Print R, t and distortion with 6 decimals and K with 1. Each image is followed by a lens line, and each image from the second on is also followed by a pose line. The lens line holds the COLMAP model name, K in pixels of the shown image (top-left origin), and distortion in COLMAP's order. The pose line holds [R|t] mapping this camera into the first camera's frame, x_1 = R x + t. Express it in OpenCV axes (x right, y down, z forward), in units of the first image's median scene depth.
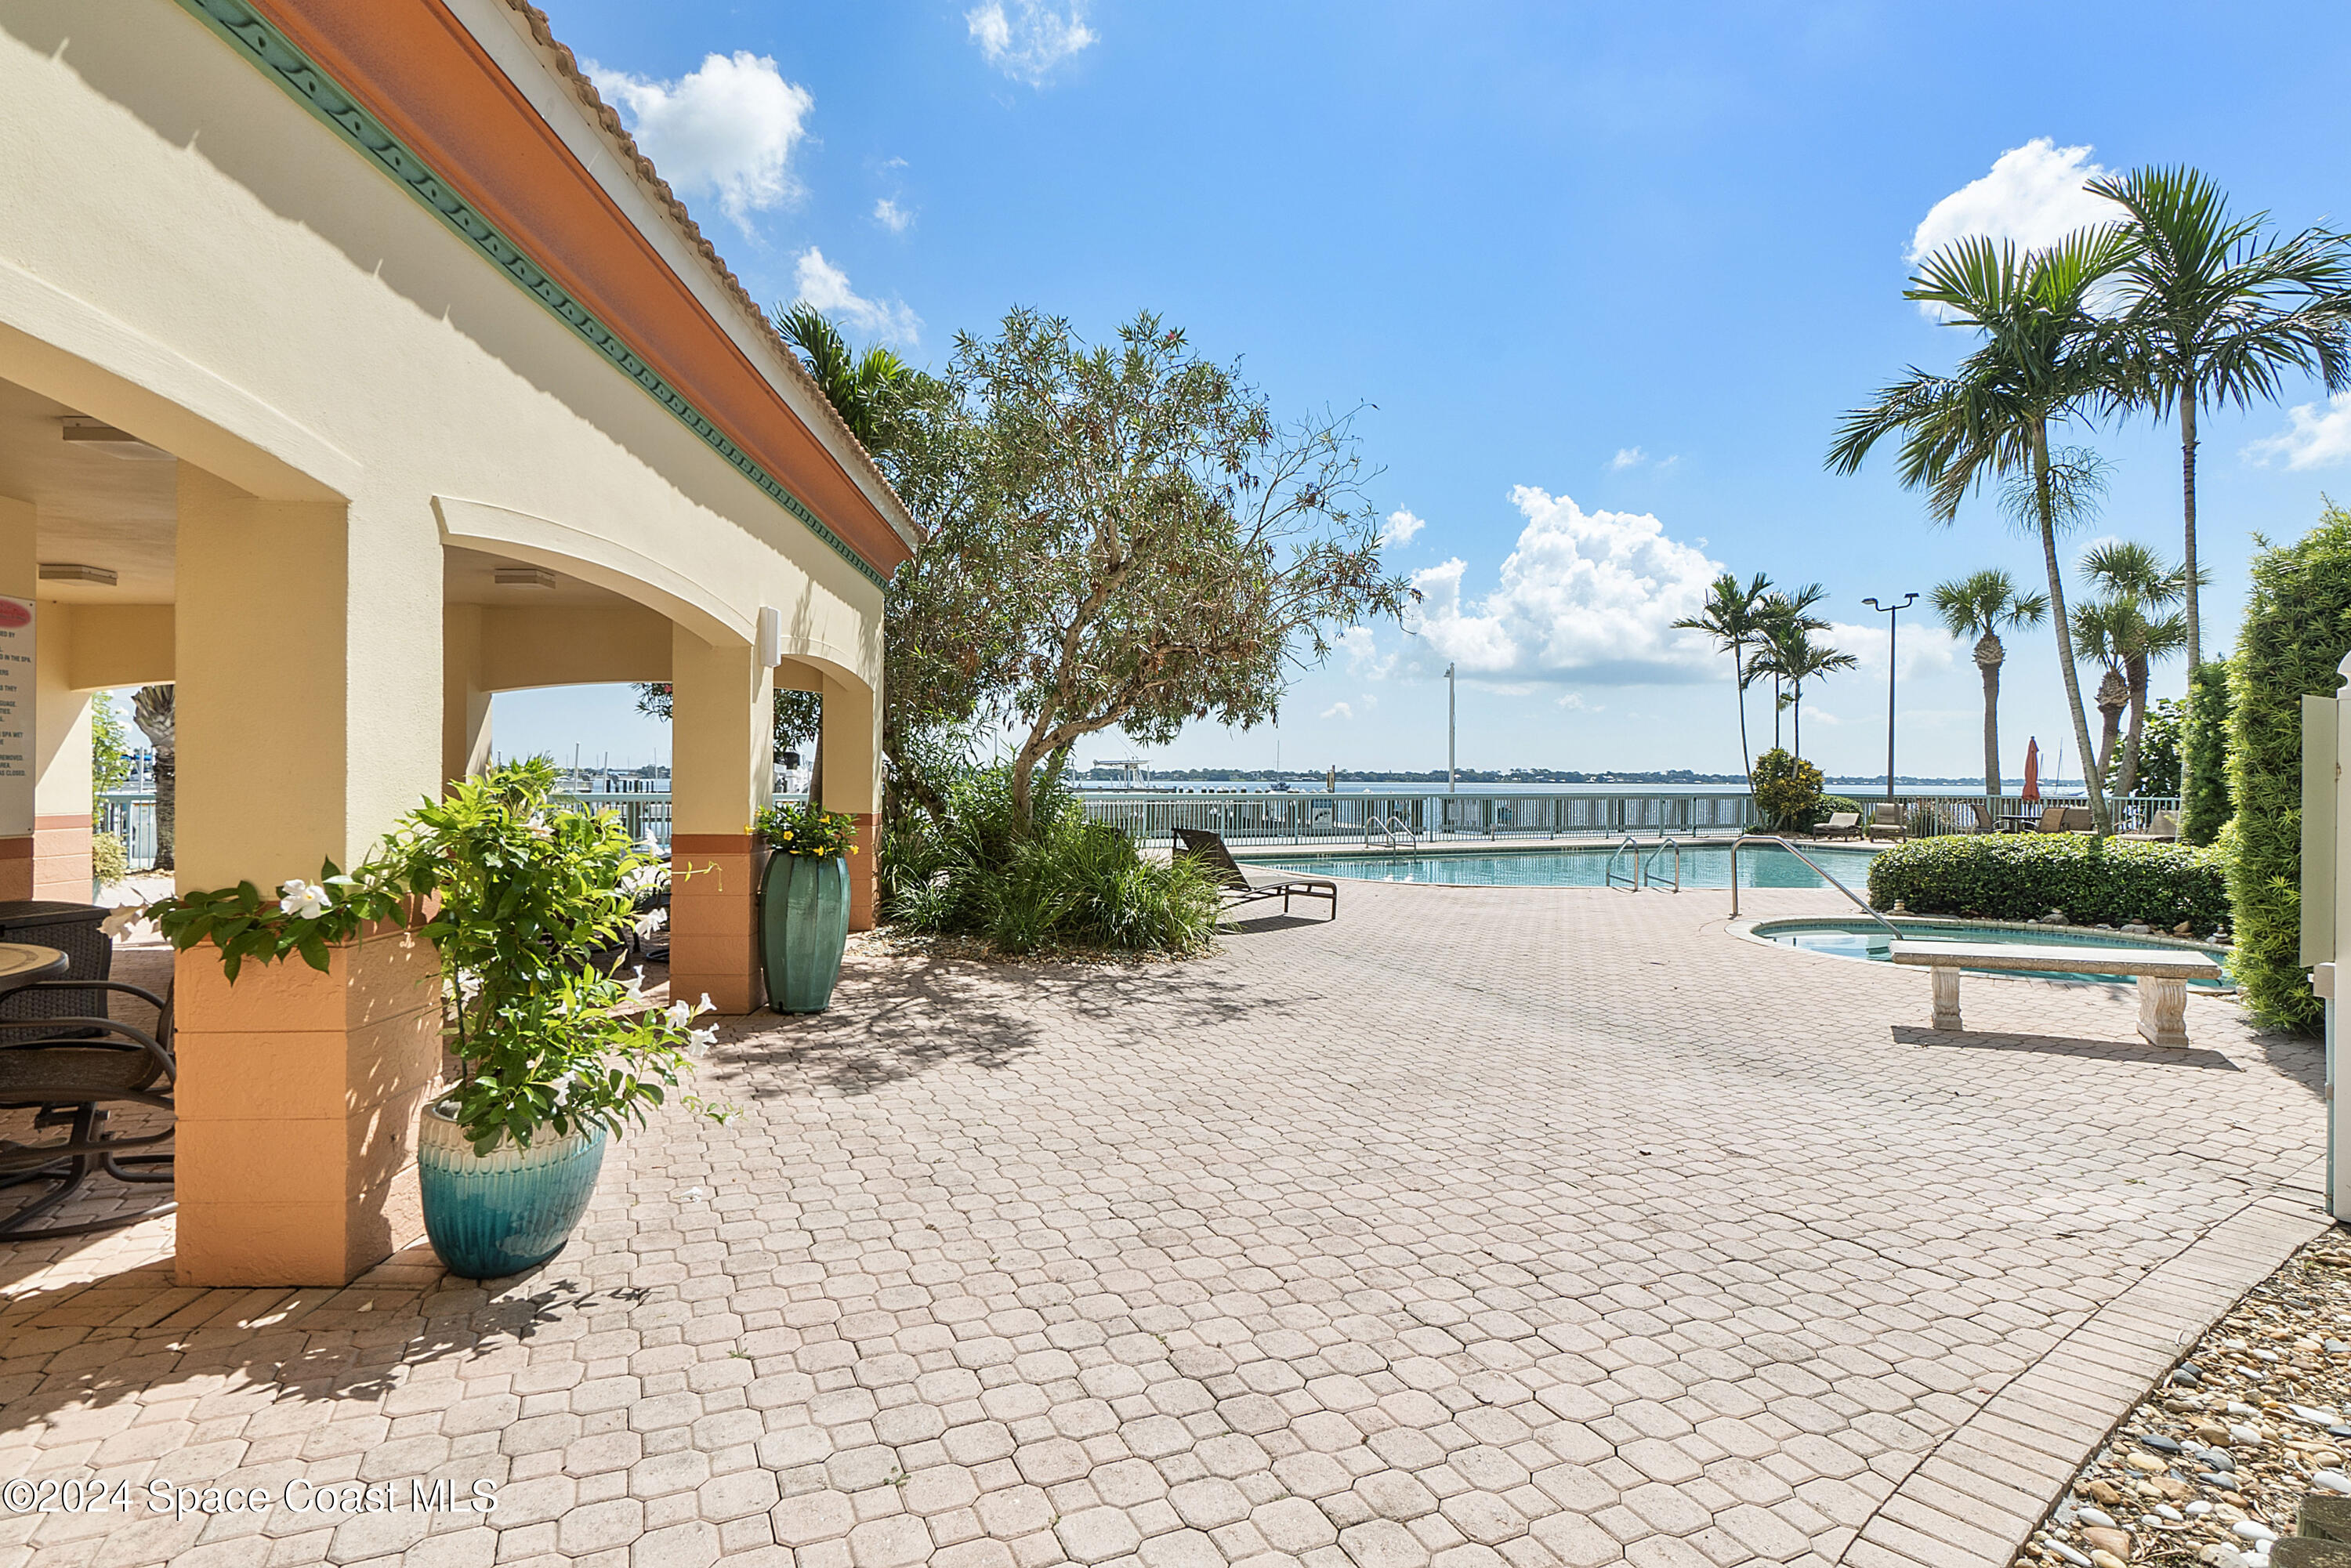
lens RADIAL K [[1133.9, 0, 1175.5], [0, 1133.9, 784.0], [0, 0, 1]] dist [0.004128, 0.001572]
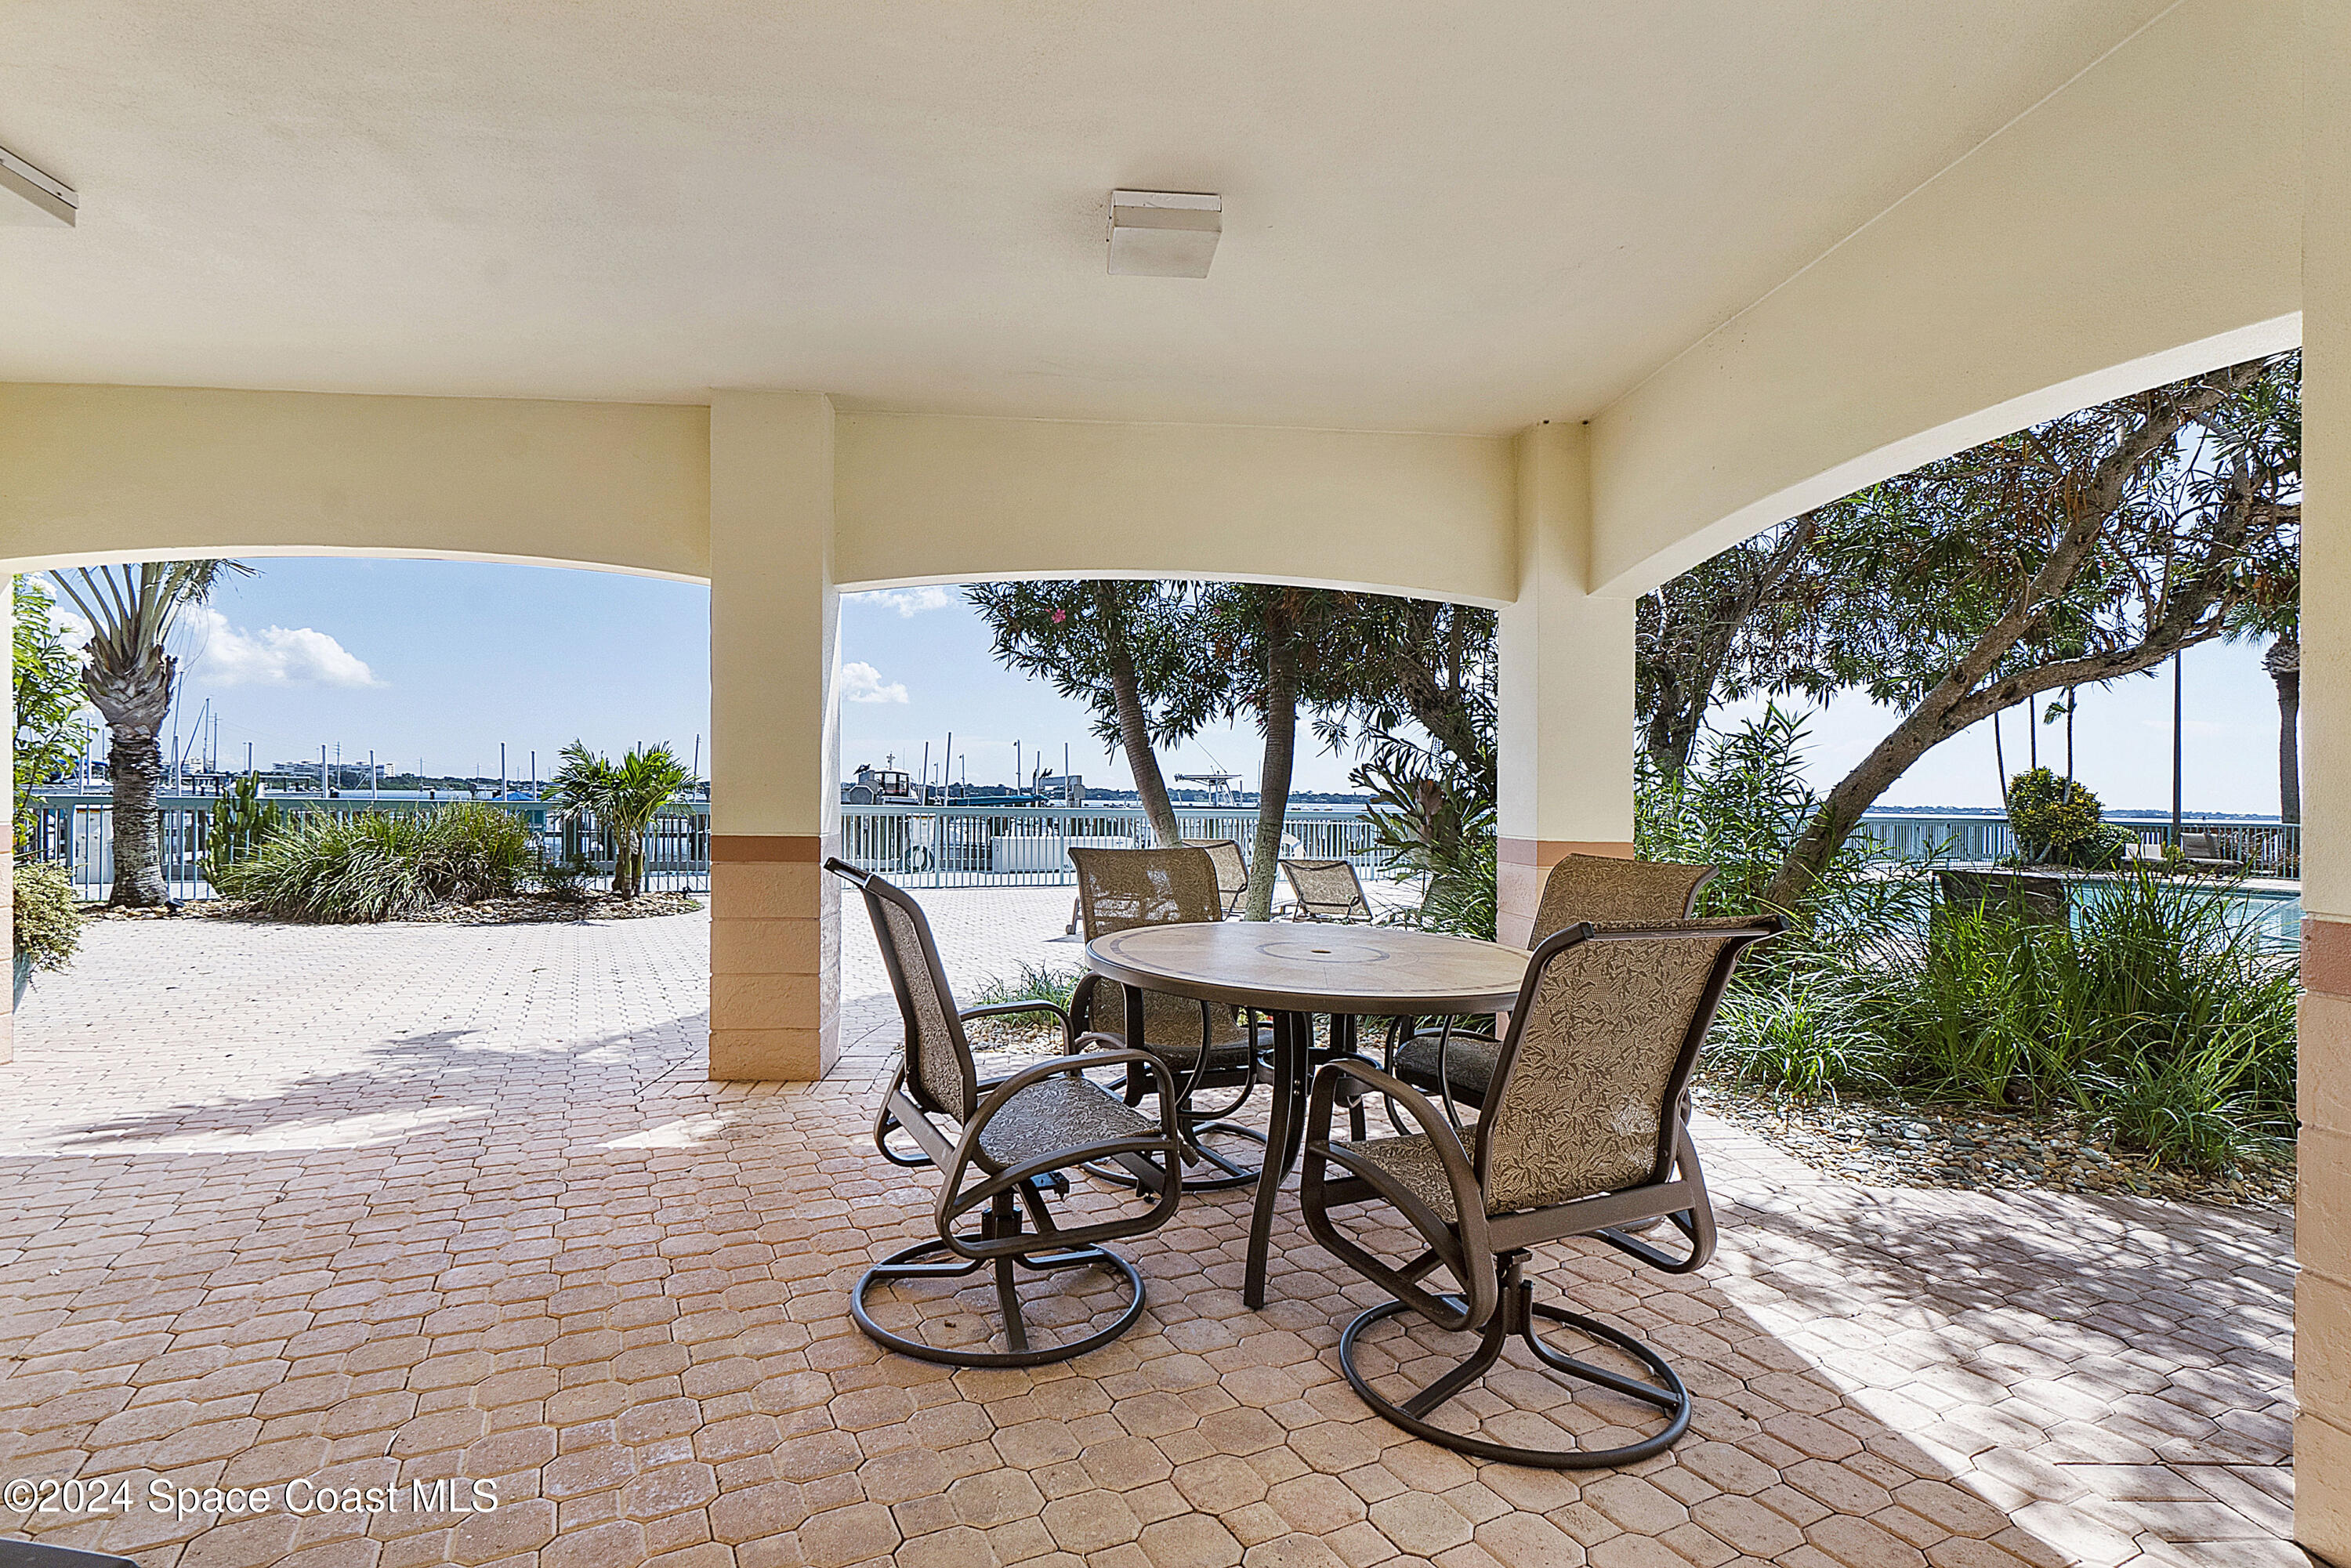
lens RADIAL K [[1133.9, 0, 1175.5], [0, 1133.9, 784.0], [0, 0, 1]] dist [0.004128, 0.001572]
pose [[0.999431, 0.009032, 0.032505, -0.155334], [-0.008200, 0.999638, -0.025623, 0.008505], [-0.032724, 0.025342, 0.999143, 0.163699]]
